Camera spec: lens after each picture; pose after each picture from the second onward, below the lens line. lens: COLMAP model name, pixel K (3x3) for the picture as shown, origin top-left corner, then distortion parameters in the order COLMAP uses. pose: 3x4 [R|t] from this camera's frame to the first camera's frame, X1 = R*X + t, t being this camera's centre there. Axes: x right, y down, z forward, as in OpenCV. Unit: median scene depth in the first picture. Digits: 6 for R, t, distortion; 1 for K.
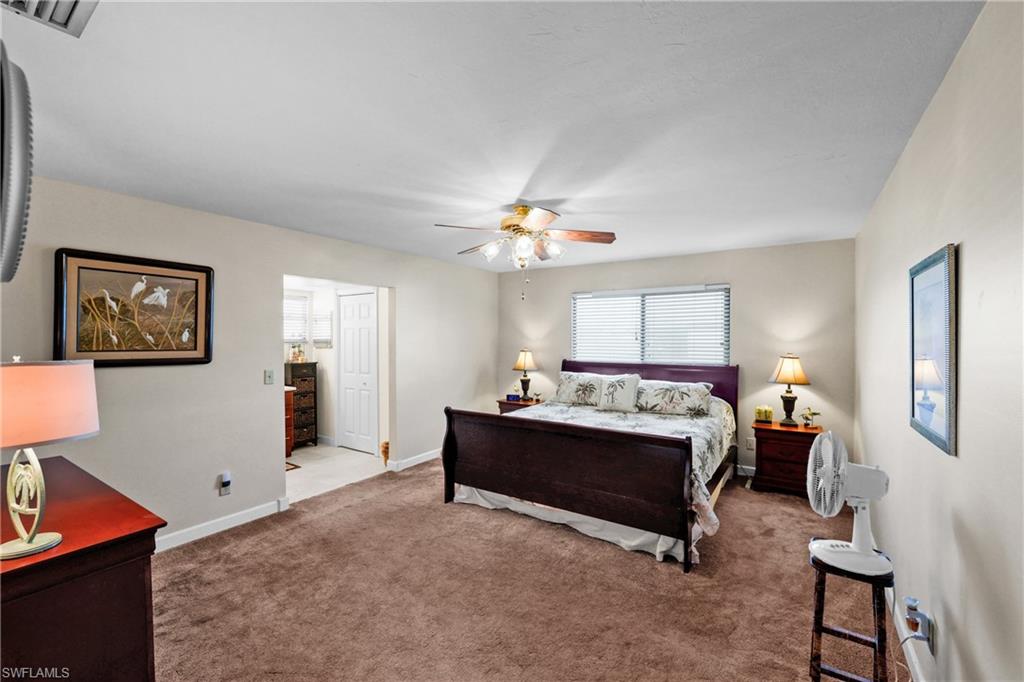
lens RADIAL K [[433.9, 0, 512.3], [0, 433.9, 338.4], [0, 0, 1]] dist [0.000170, 0.000203]
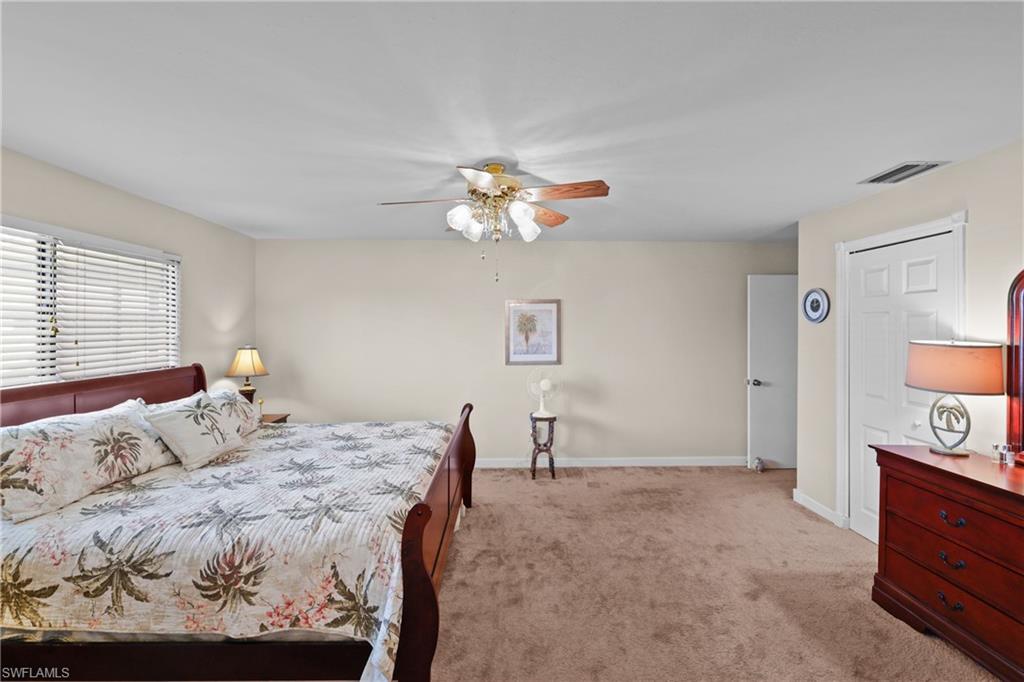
lens RADIAL K [[433.9, 0, 512.3], [0, 433.9, 338.4], [0, 0, 1]] dist [0.000170, 0.000203]
pose [[-0.588597, -0.015431, 0.808279, -0.493759], [0.001484, 0.999796, 0.020168, -0.000016], [-0.808425, 0.013070, -0.588454, 1.107049]]
